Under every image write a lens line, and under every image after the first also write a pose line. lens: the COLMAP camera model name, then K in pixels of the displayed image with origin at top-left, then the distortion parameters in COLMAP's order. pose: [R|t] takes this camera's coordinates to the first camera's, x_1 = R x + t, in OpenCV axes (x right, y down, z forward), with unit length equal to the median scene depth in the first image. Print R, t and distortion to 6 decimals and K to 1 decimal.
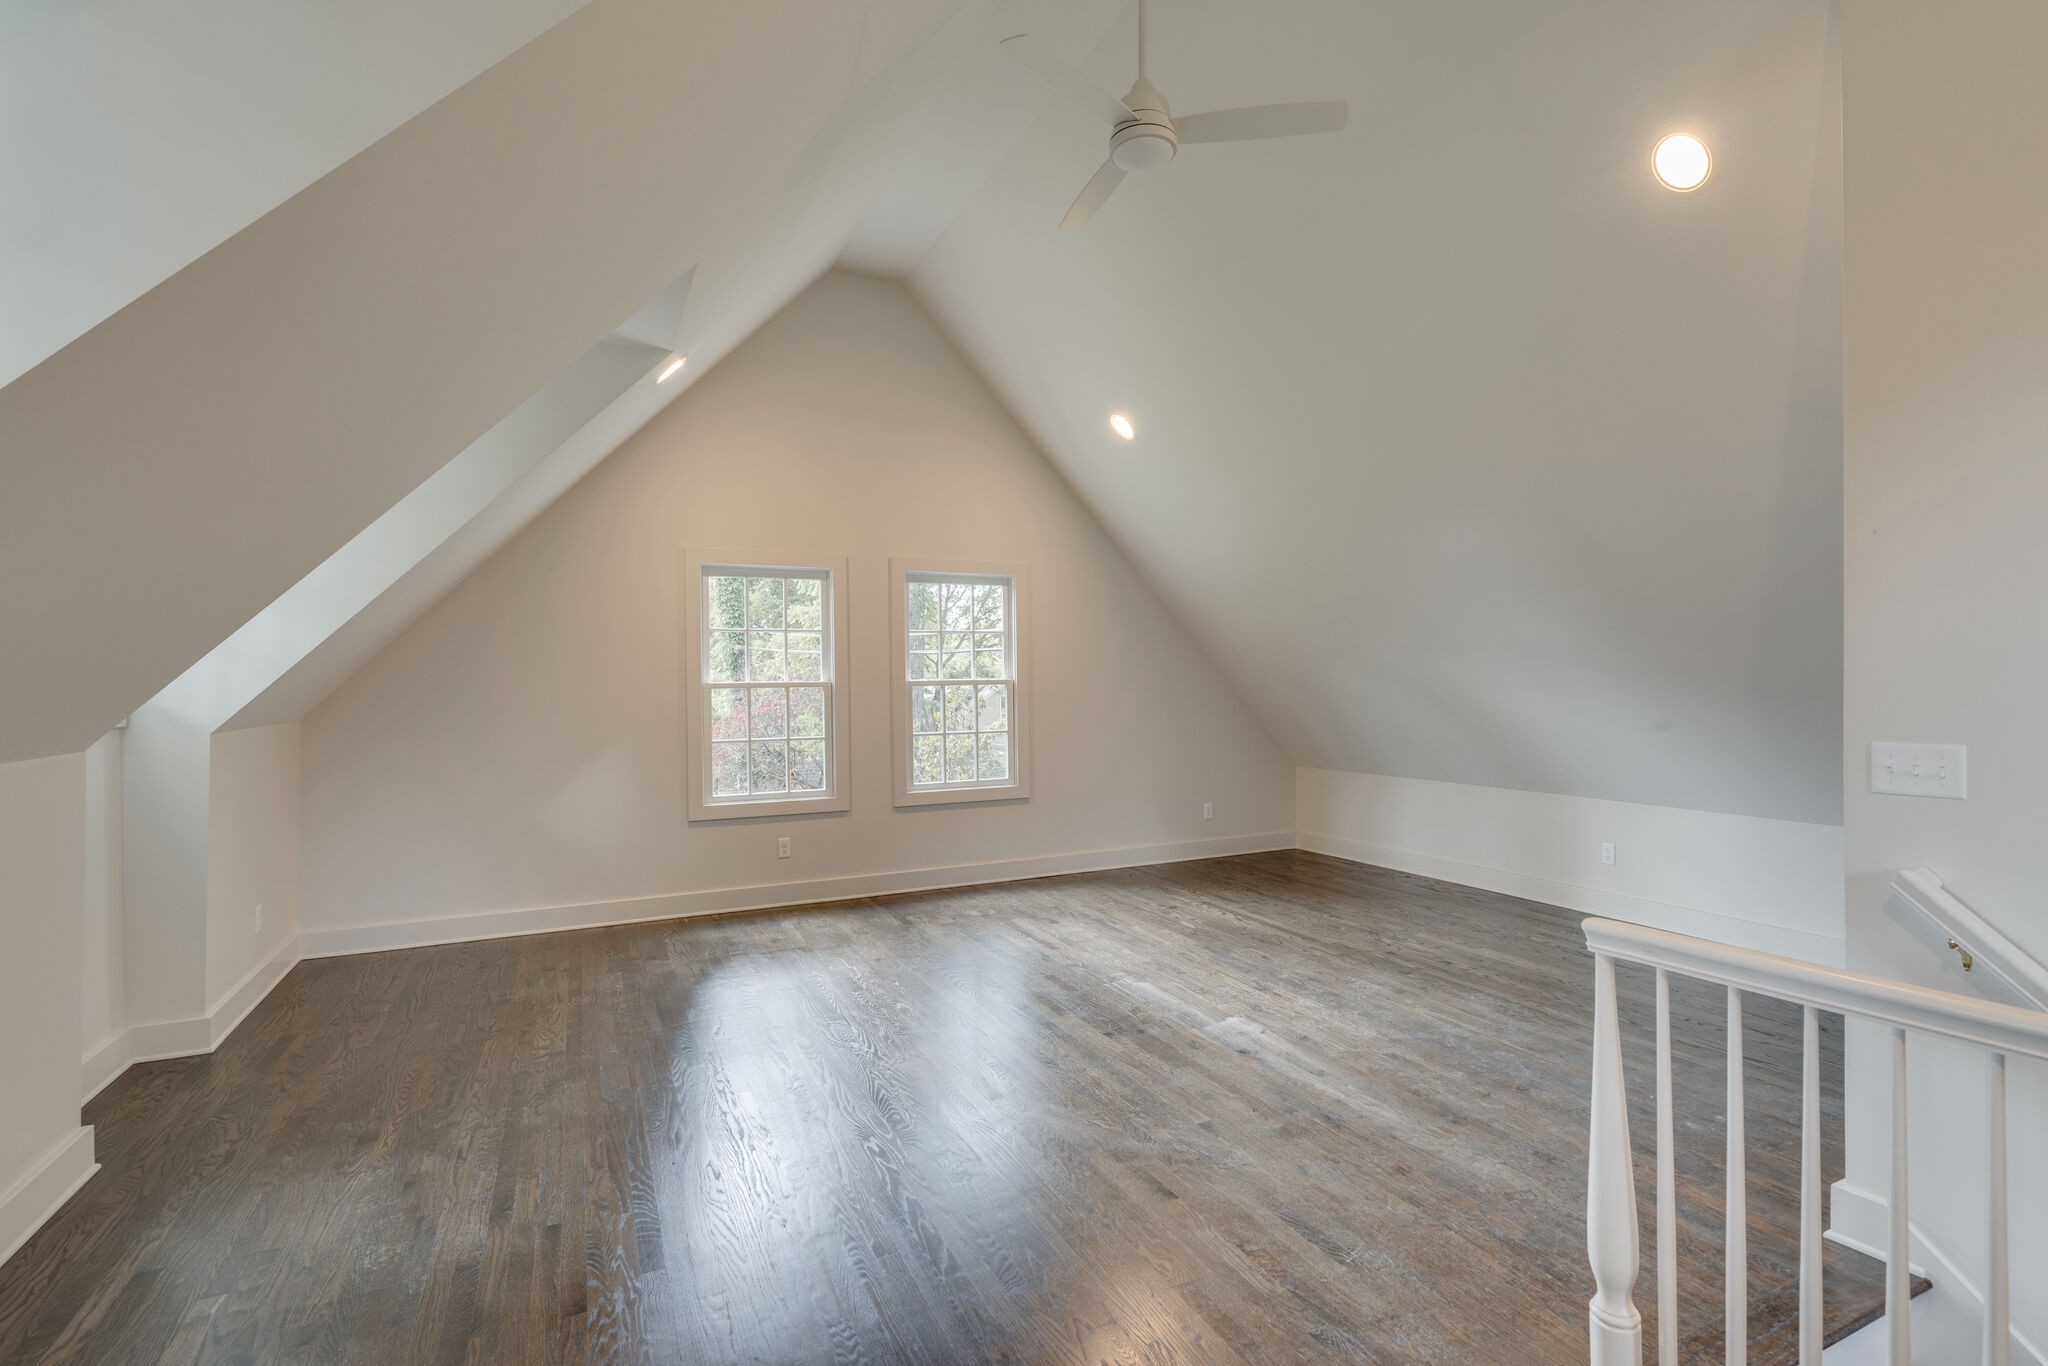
lens RADIAL K [[940.0, 0, 1018.7], [0, 940.0, 686.0], [0, 0, 1]] dist [-0.010026, 0.001394]
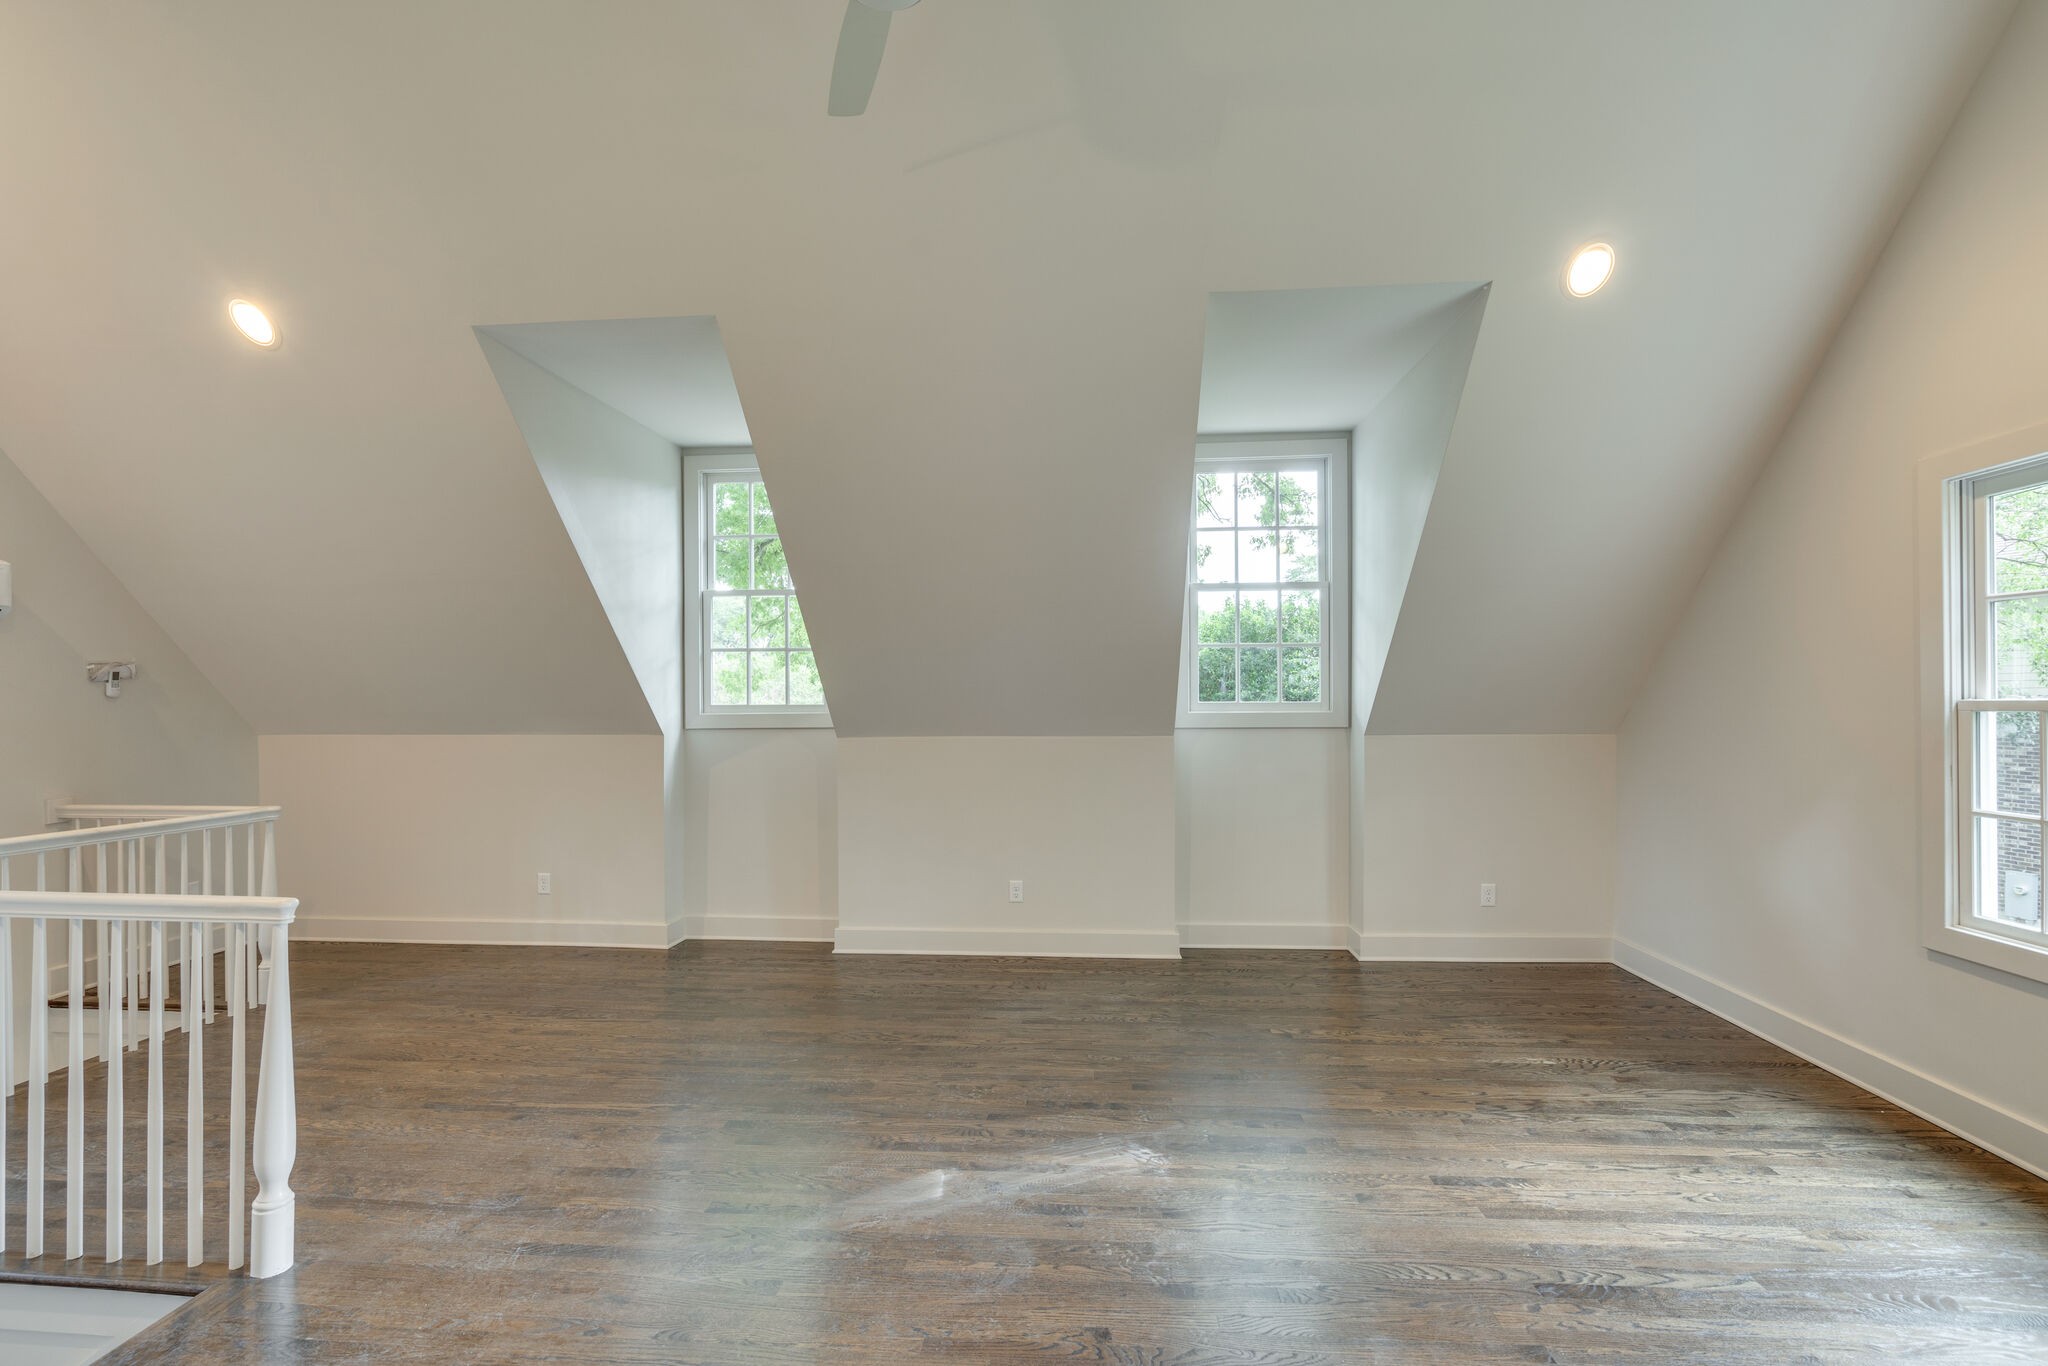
lens RADIAL K [[940.0, 0, 1016.1], [0, 940.0, 690.2], [0, 0, 1]] dist [-0.010026, 0.001394]
pose [[-0.499610, -0.004147, -0.866241, 0.930541], [0.007709, 0.999928, -0.009233, -0.011526], [0.866216, -0.011291, -0.499542, 1.897452]]
